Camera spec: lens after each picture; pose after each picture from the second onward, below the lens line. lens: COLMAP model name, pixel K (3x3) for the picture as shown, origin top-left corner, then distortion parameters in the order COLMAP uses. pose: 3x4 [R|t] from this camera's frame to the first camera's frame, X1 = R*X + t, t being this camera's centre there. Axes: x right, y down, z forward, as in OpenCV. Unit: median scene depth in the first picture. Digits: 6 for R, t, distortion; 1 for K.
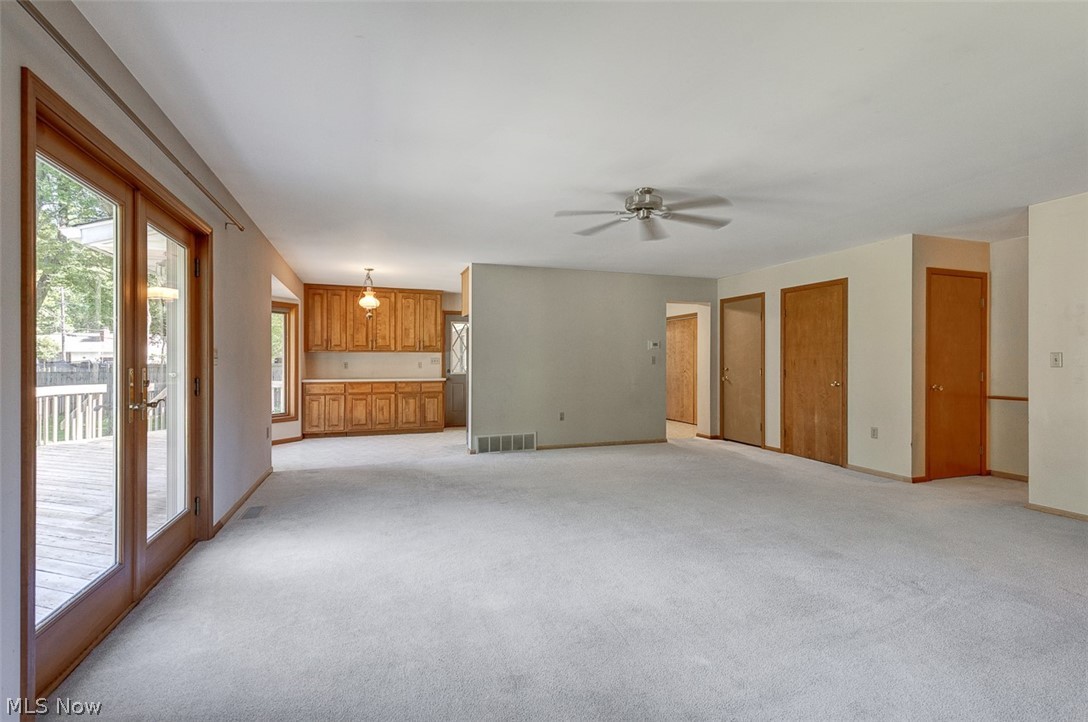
lens RADIAL K [[492.2, 0, 548.5], [0, 492.2, 364.2], [0, 0, 1]] dist [0.012717, -0.000126]
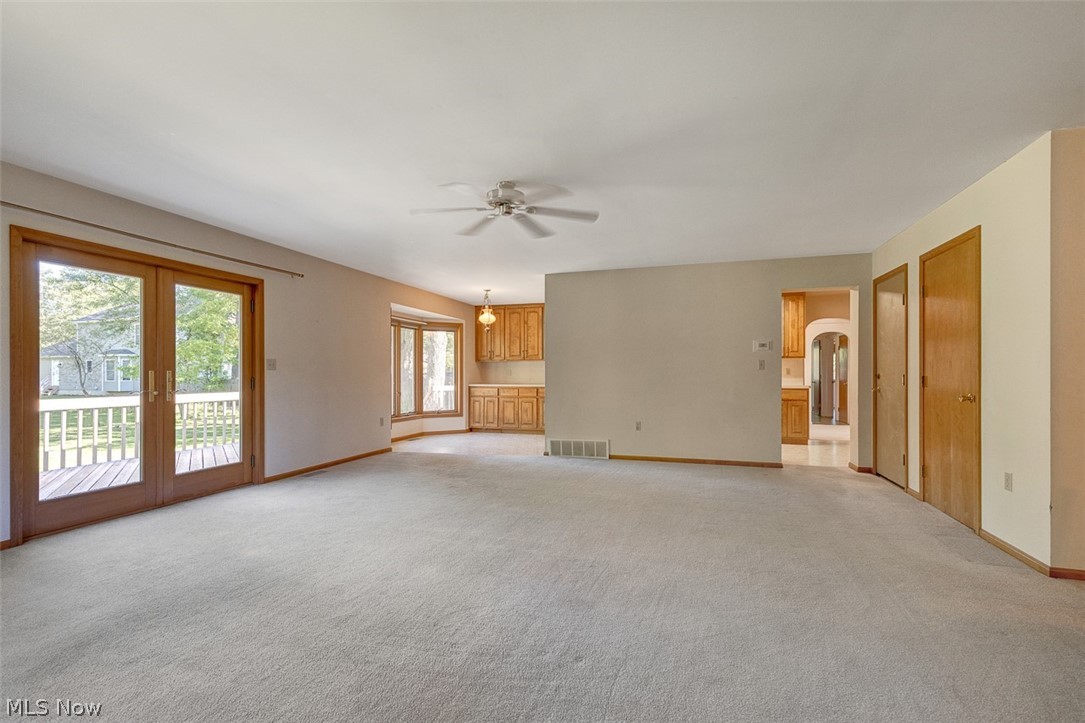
lens RADIAL K [[490.8, 0, 546.9], [0, 490.8, 364.7], [0, 0, 1]] dist [0.012717, -0.000126]
pose [[0.798413, -0.012134, -0.601987, 0.453278], [0.000099, 0.999800, -0.020021, 0.008755], [0.602110, 0.015925, 0.798255, 0.152085]]
